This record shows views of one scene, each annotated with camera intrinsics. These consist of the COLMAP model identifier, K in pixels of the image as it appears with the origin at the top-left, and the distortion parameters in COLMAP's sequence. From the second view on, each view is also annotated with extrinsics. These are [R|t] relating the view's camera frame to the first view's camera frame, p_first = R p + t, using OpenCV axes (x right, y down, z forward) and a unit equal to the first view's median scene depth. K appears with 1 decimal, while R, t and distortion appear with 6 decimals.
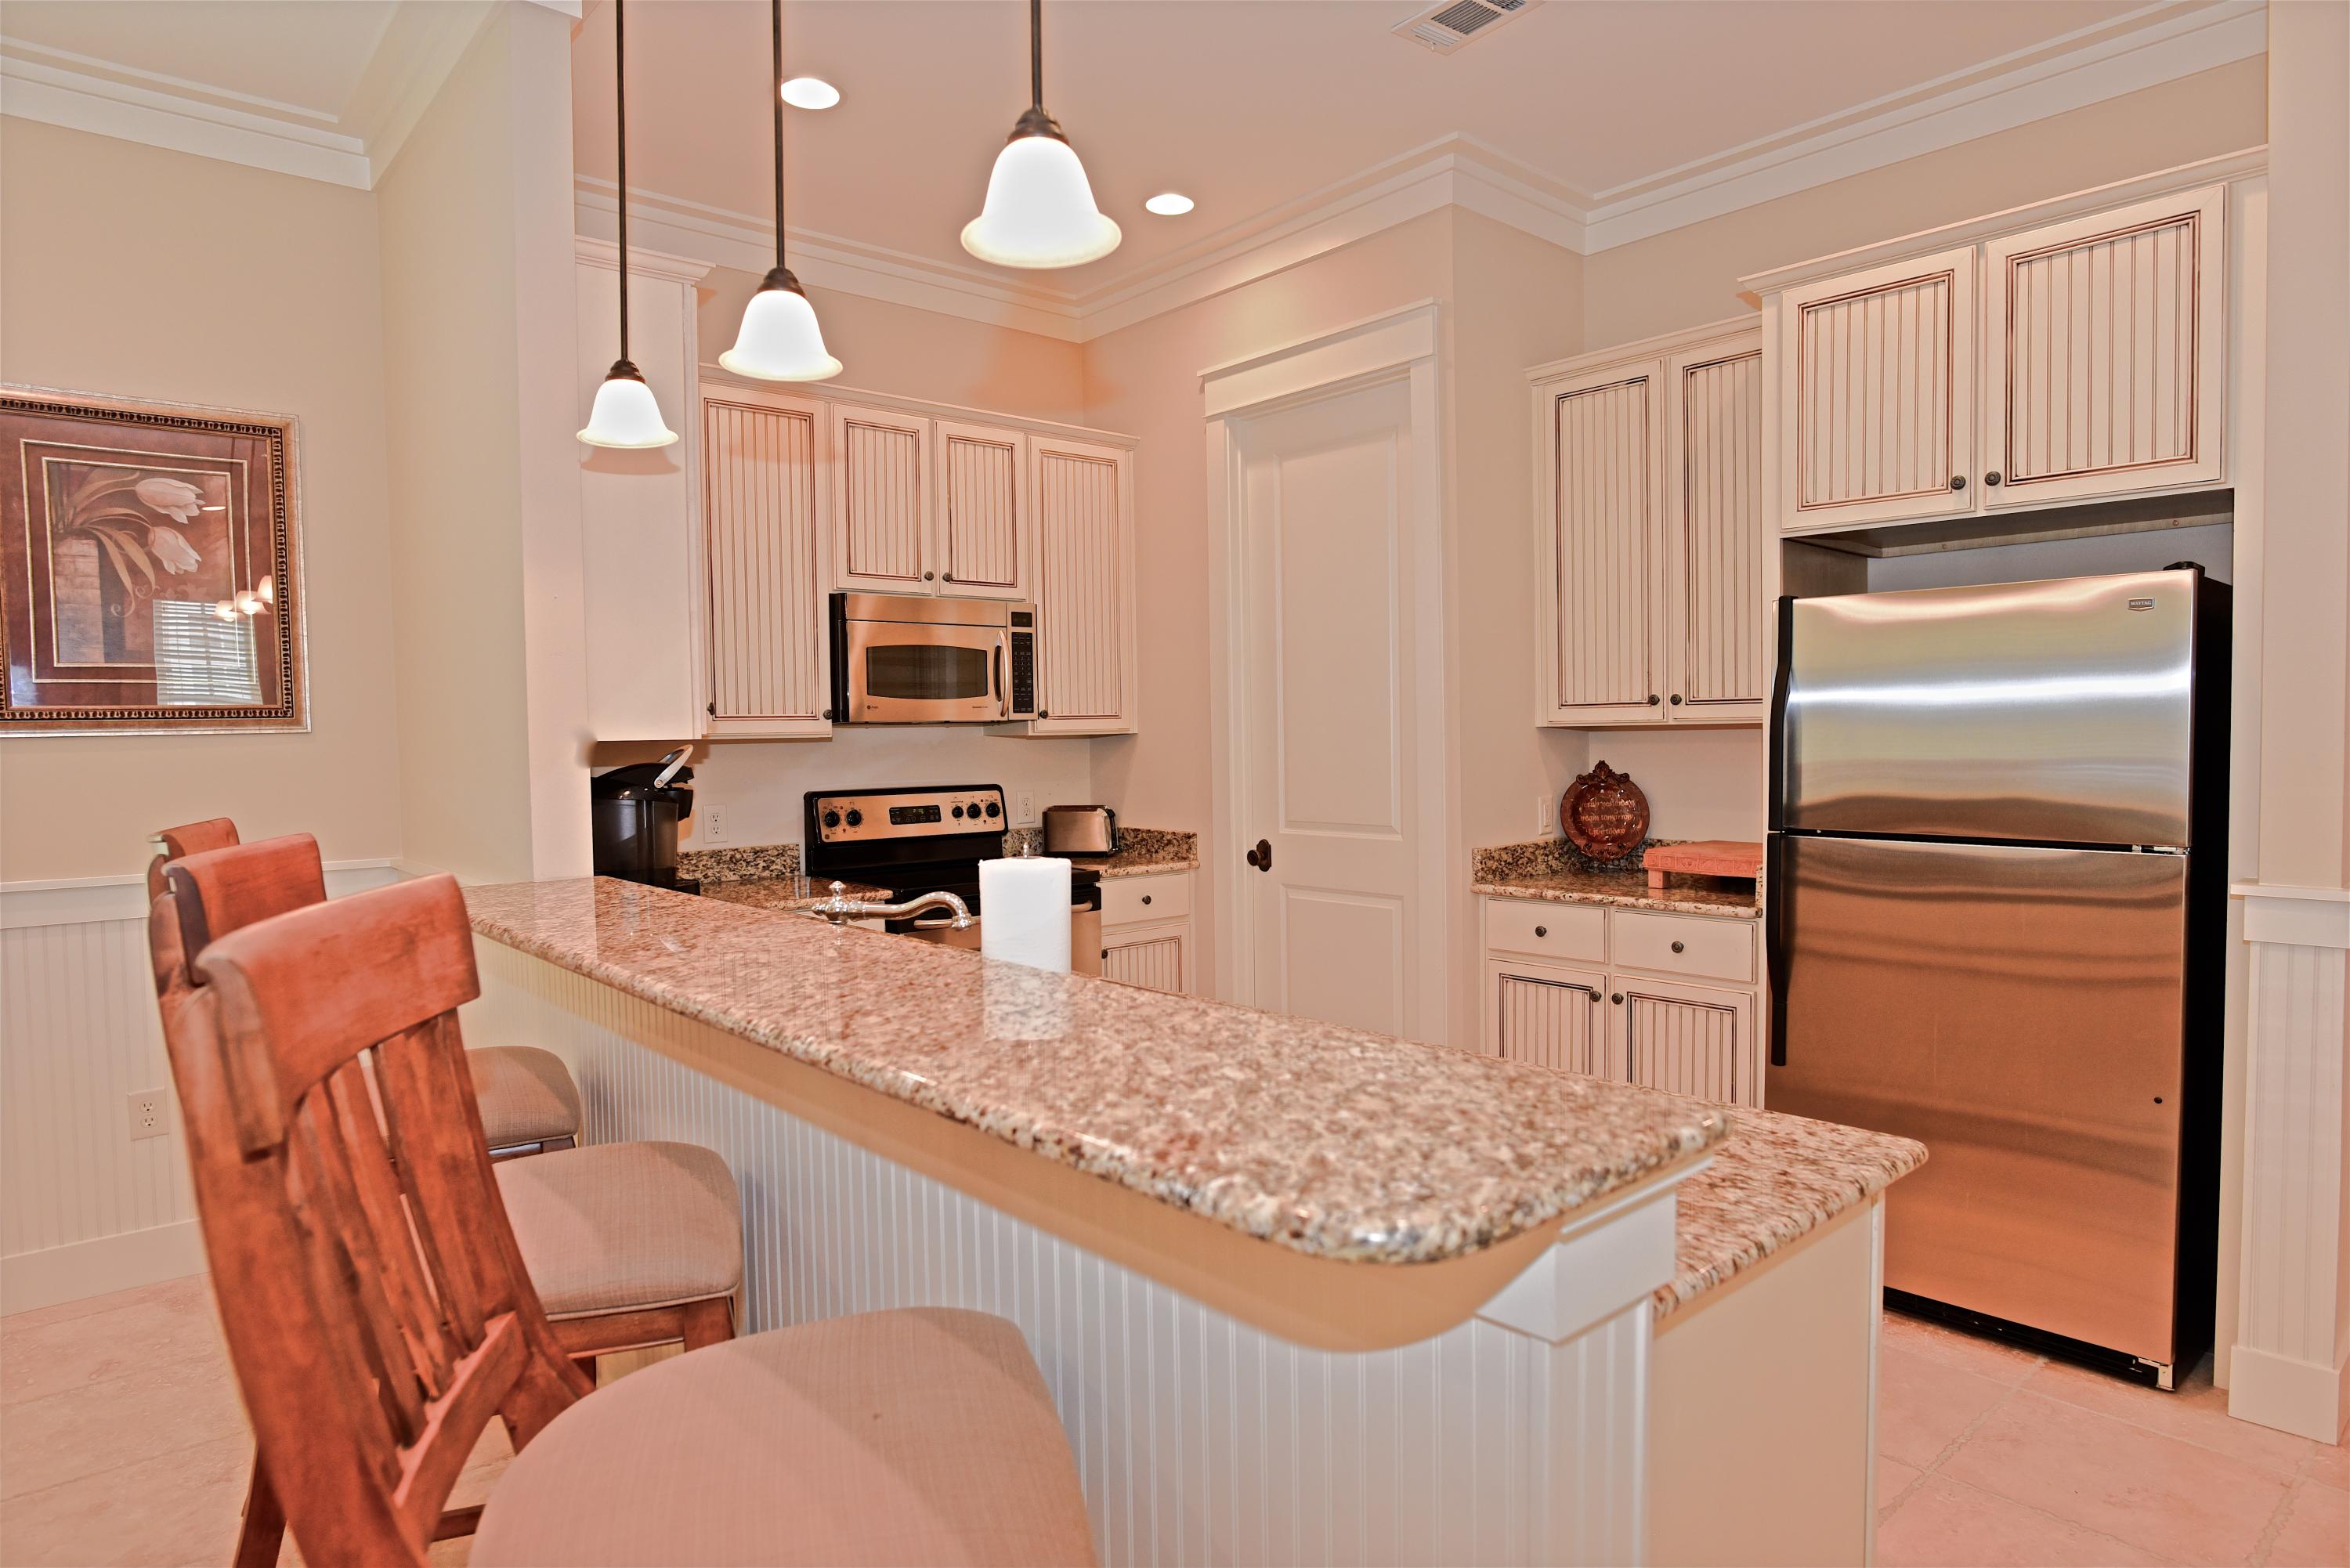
lens RADIAL K [[1364.1, 0, 1187.9], [0, 1364.1, 780.3], [0, 0, 1]] dist [-0.030584, 0.009185]
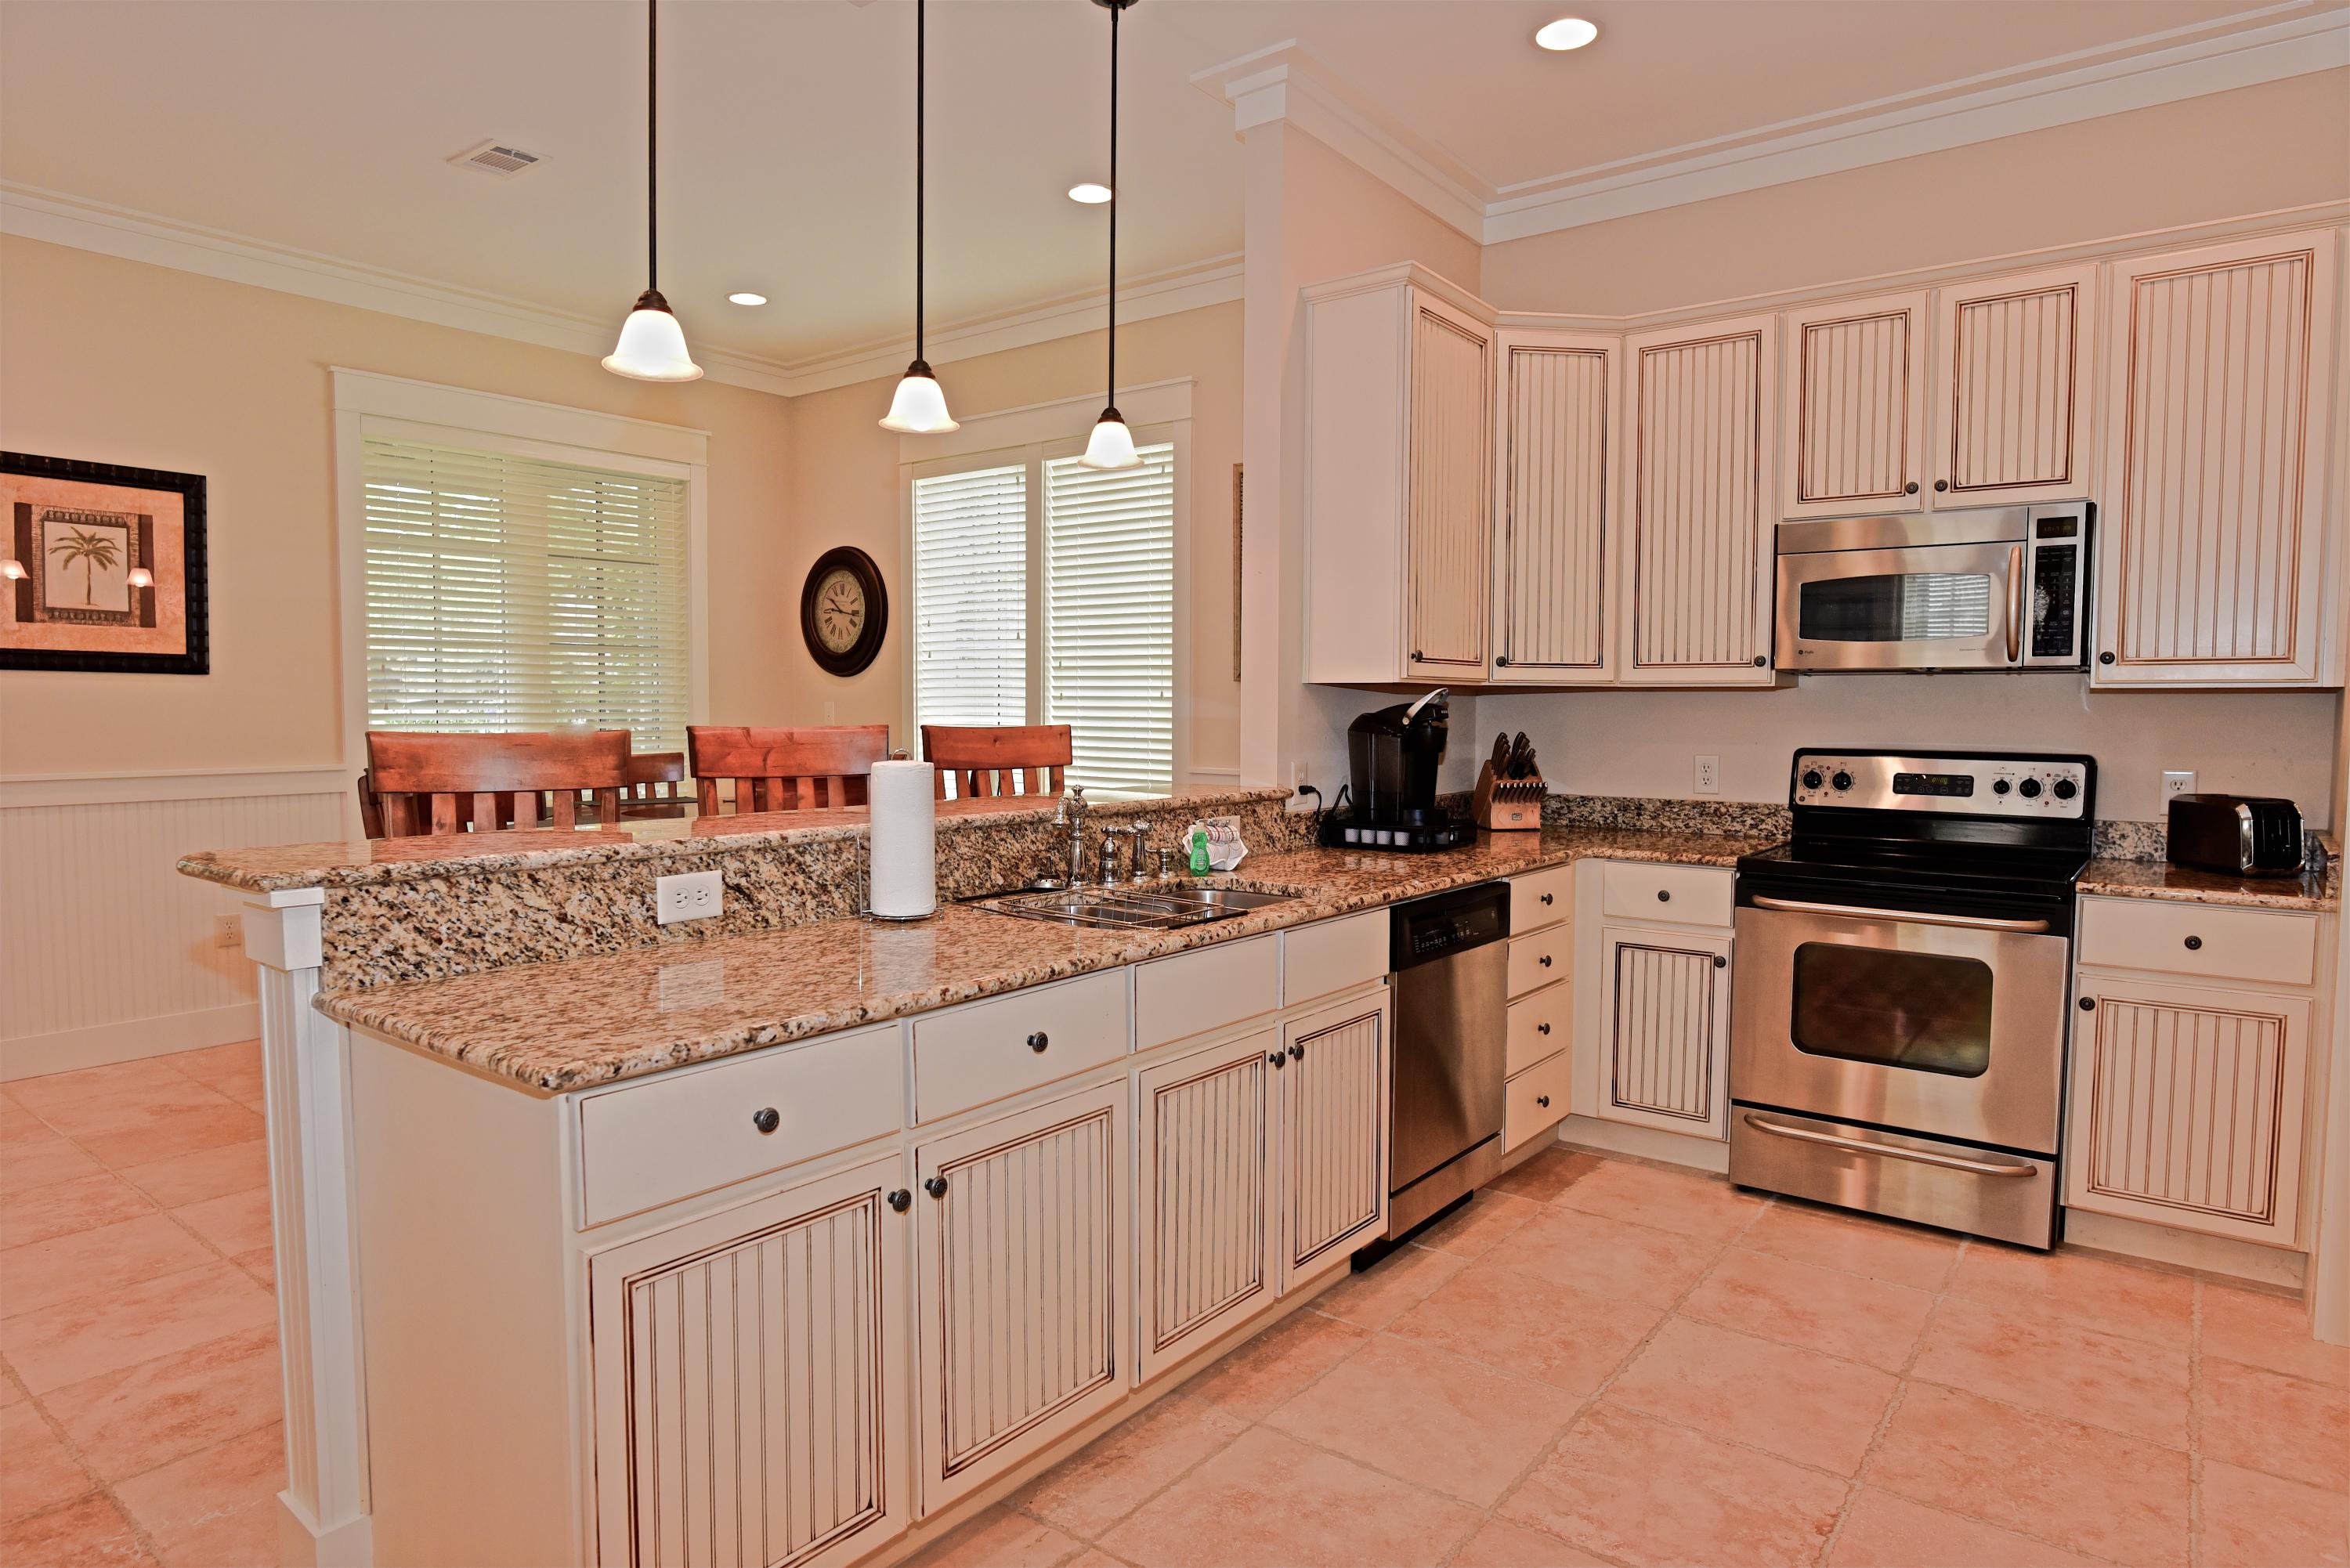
lens RADIAL K [[1364.1, 0, 1193.9], [0, 1364.1, 776.2], [0, 0, 1]] dist [-0.030584, 0.009185]
pose [[0.211076, 0.067840, -0.975113, 0.514012], [-0.045160, 0.997200, 0.059601, -0.008211], [0.976426, 0.031456, 0.213549, 0.421105]]
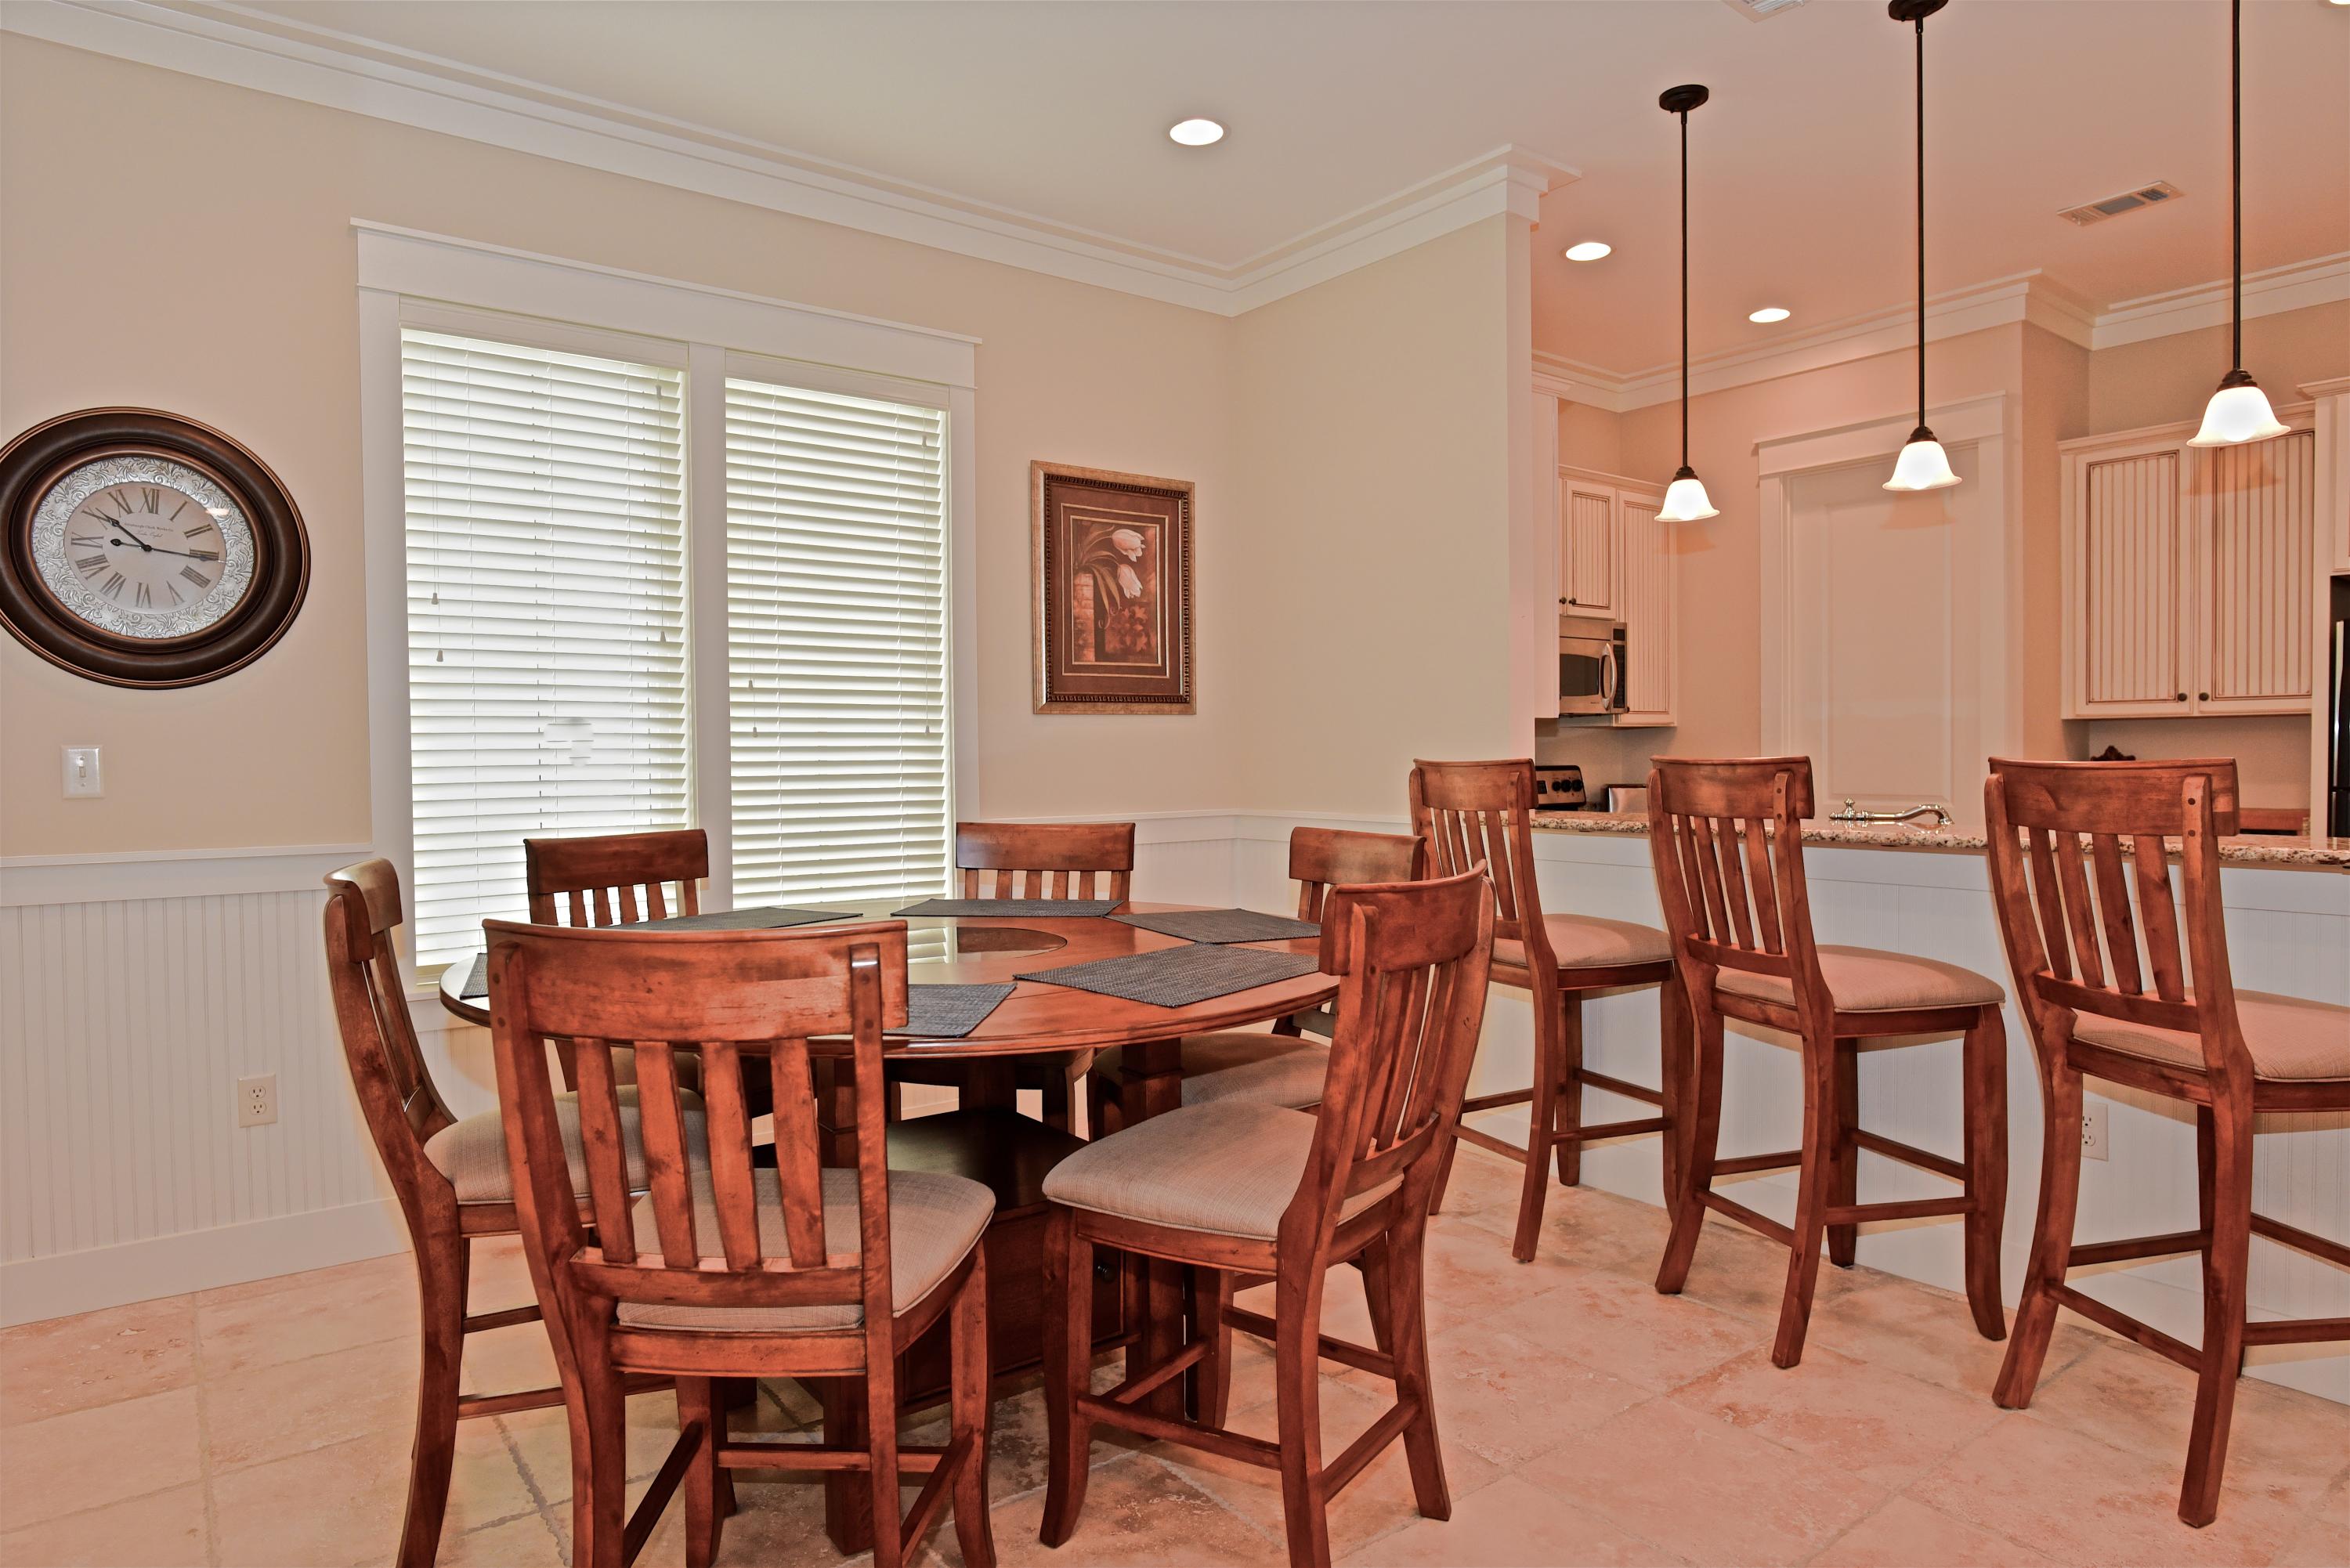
lens RADIAL K [[1364.1, 0, 1182.7], [0, 1364.1, 792.6], [0, 0, 1]] dist [-0.030584, 0.009185]
pose [[0.997856, 0.008506, -0.064895, -0.466548], [-0.008916, 0.999942, -0.006026, 0.043127], [0.064840, 0.006592, 0.997874, -0.311036]]
